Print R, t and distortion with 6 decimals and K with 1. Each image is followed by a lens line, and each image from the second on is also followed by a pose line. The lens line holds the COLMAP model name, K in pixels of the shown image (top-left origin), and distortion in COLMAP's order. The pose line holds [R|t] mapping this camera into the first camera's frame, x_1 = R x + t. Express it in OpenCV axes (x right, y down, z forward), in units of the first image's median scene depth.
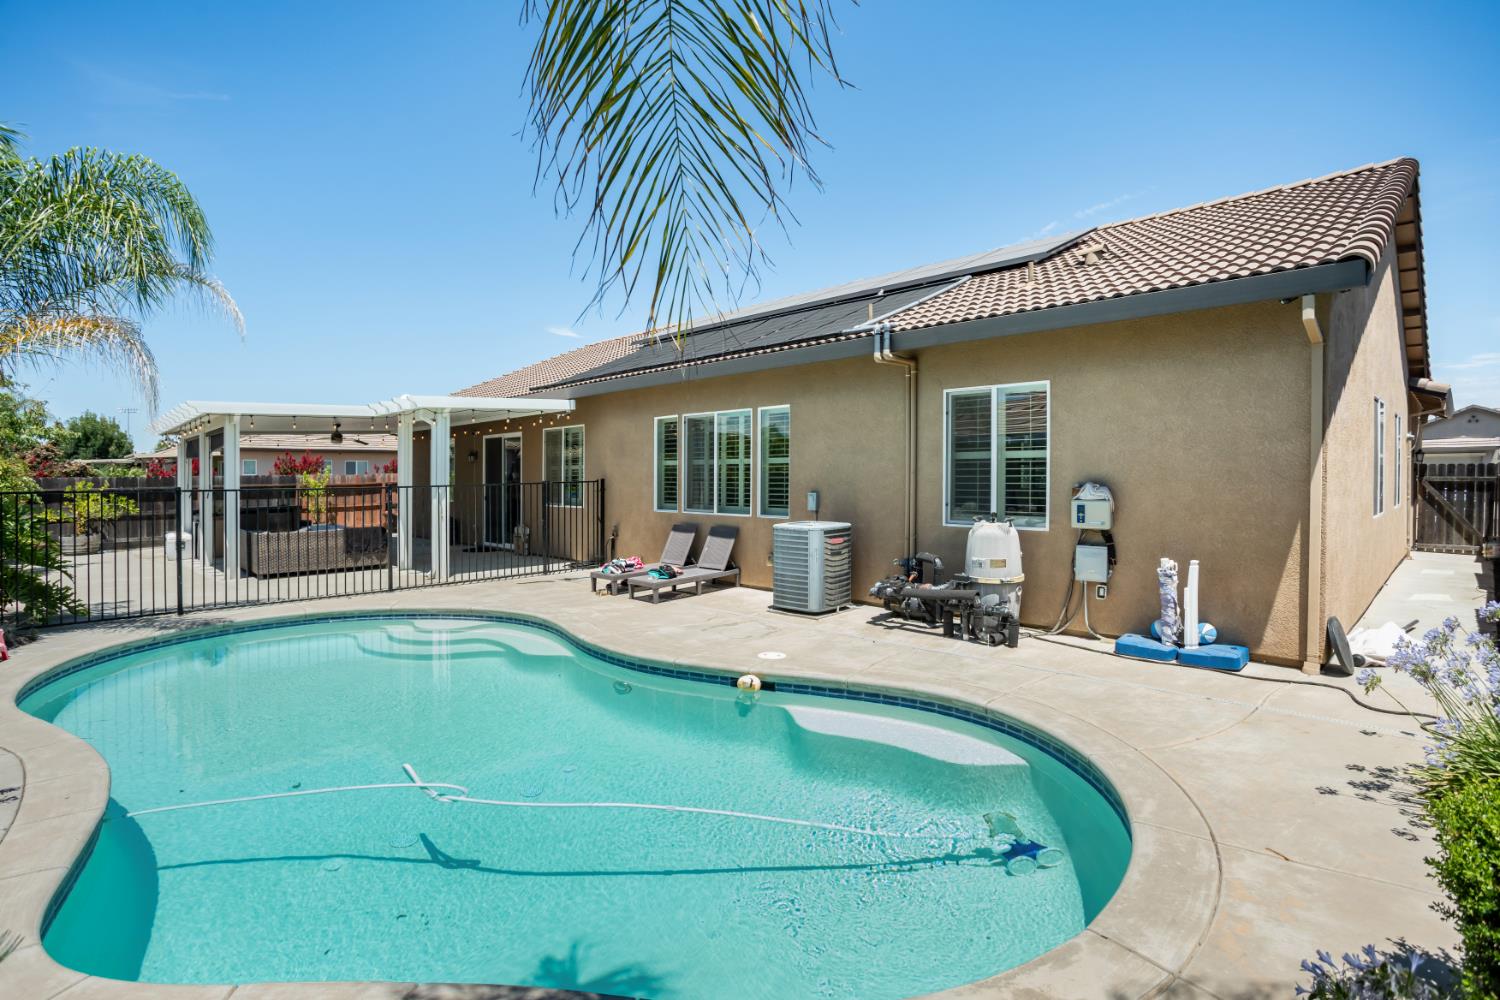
lens RADIAL K [[741.9, 0, 729.1], [0, 741.9, 475.4], [0, 0, 1]] dist [-0.060309, 0.028421]
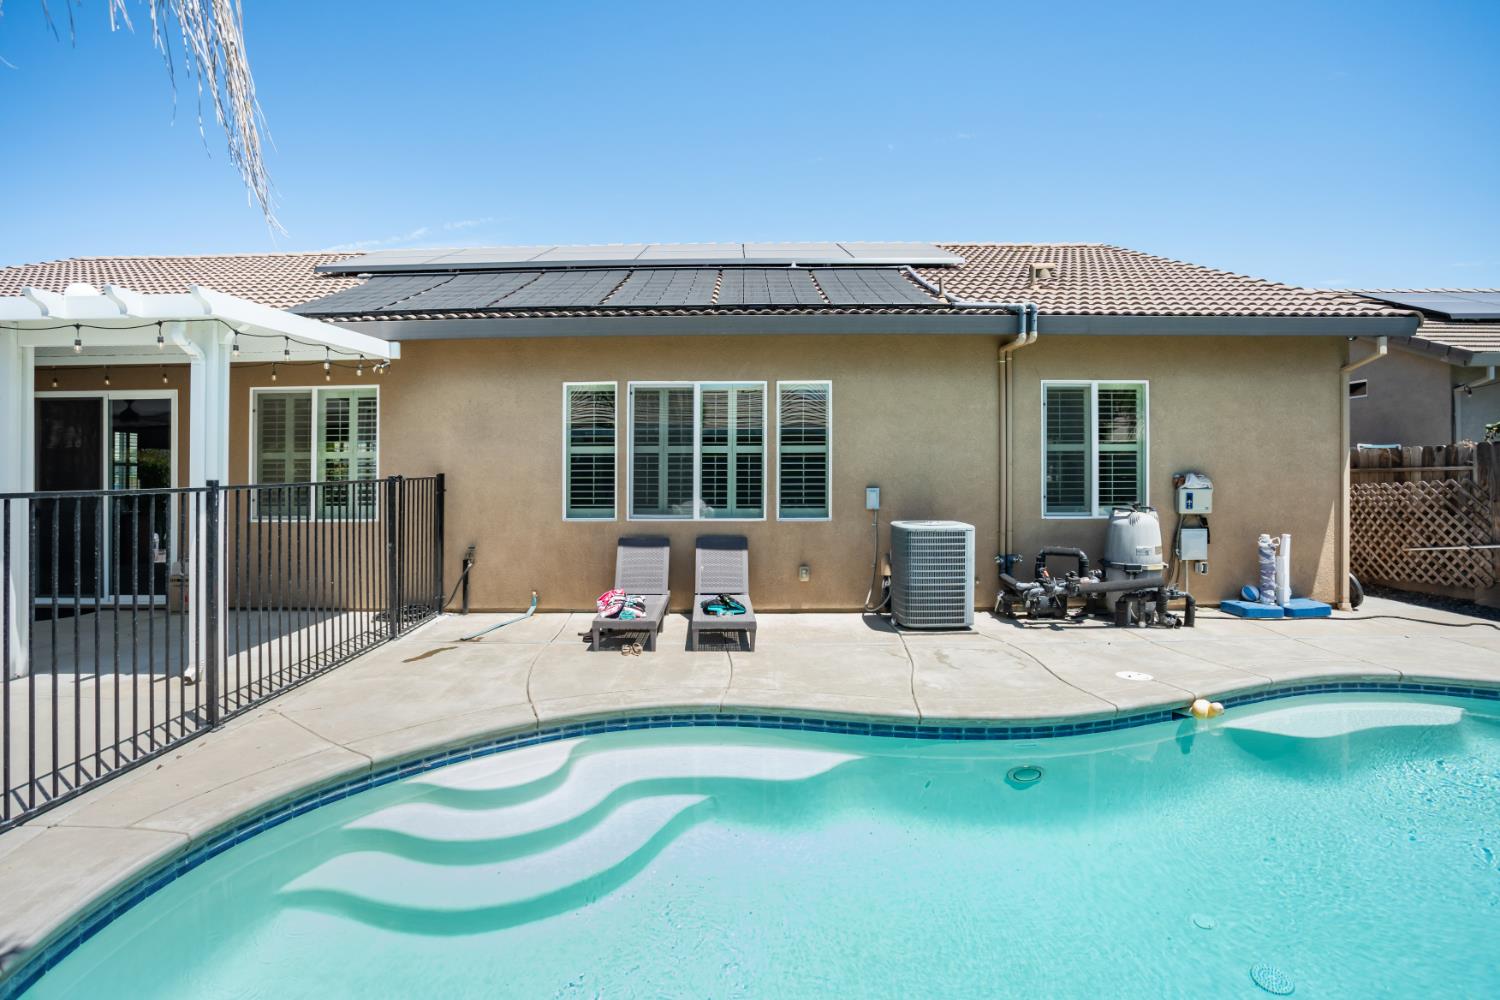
lens RADIAL K [[741.9, 0, 729.1], [0, 741.9, 475.4], [0, 0, 1]] dist [-0.060309, 0.028421]
pose [[0.700903, -0.003106, 0.713249, -0.579597], [0.000964, 0.999994, 0.003408, 0.005990], [-0.713255, -0.001701, 0.700902, 0.506825]]
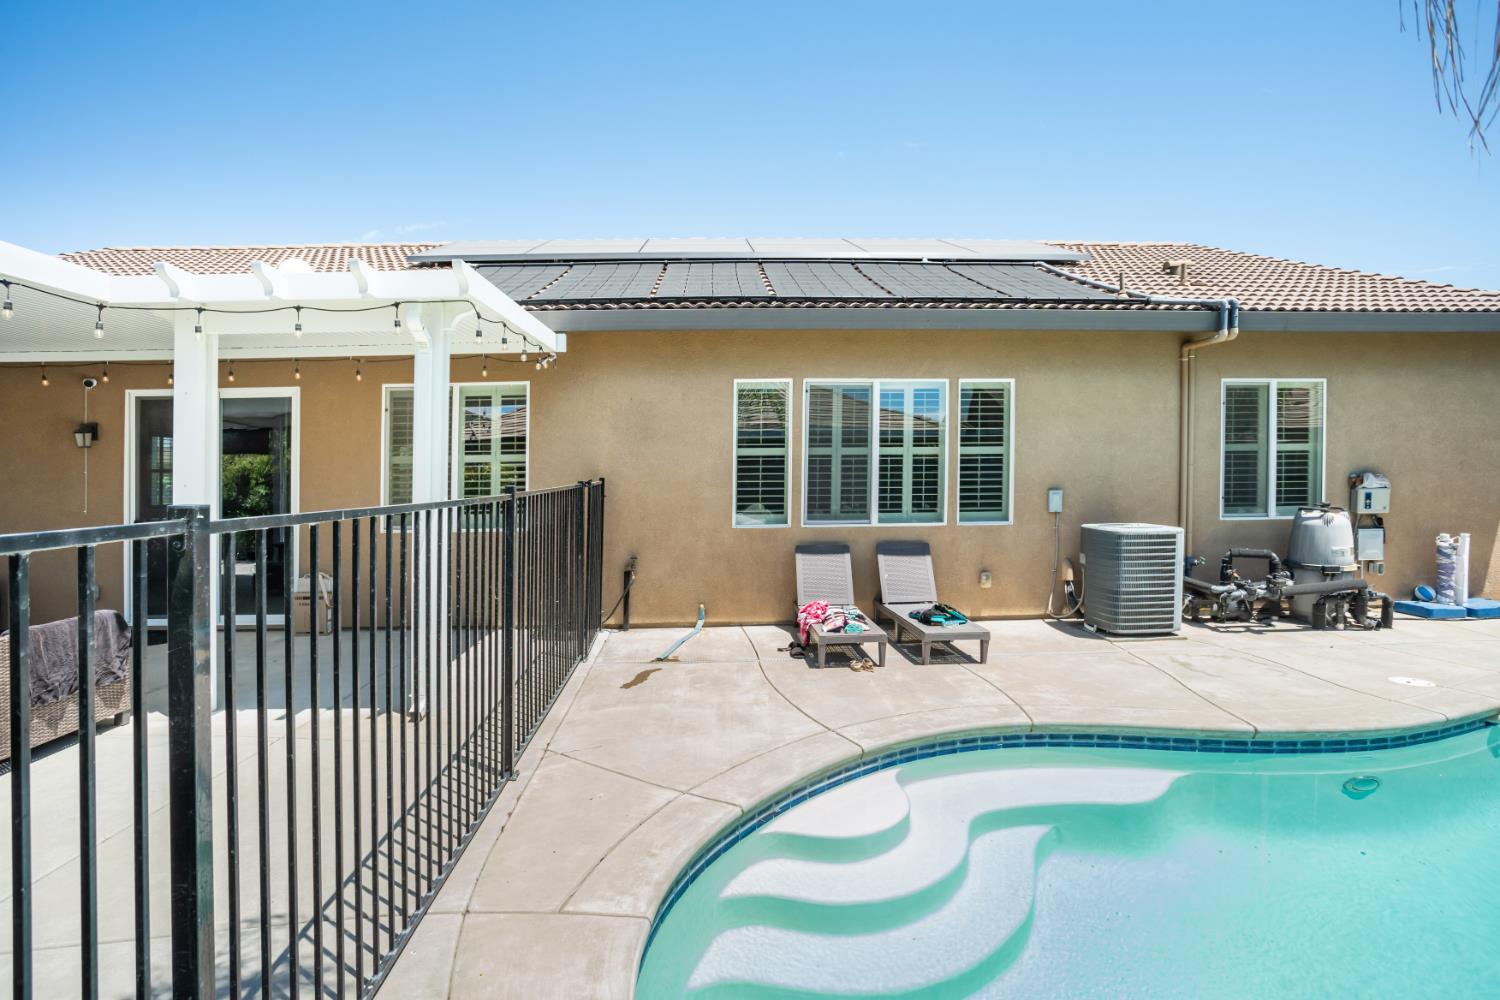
lens RADIAL K [[750.0, 0, 733.3], [0, 750.0, 489.3], [0, 0, 1]] dist [-0.061336, 0.031673]
pose [[0.659178, -0.020653, 0.751704, -0.705078], [0.007921, 0.999758, 0.020523, 0.003161], [-0.751945, -0.007574, 0.659182, 0.701817]]
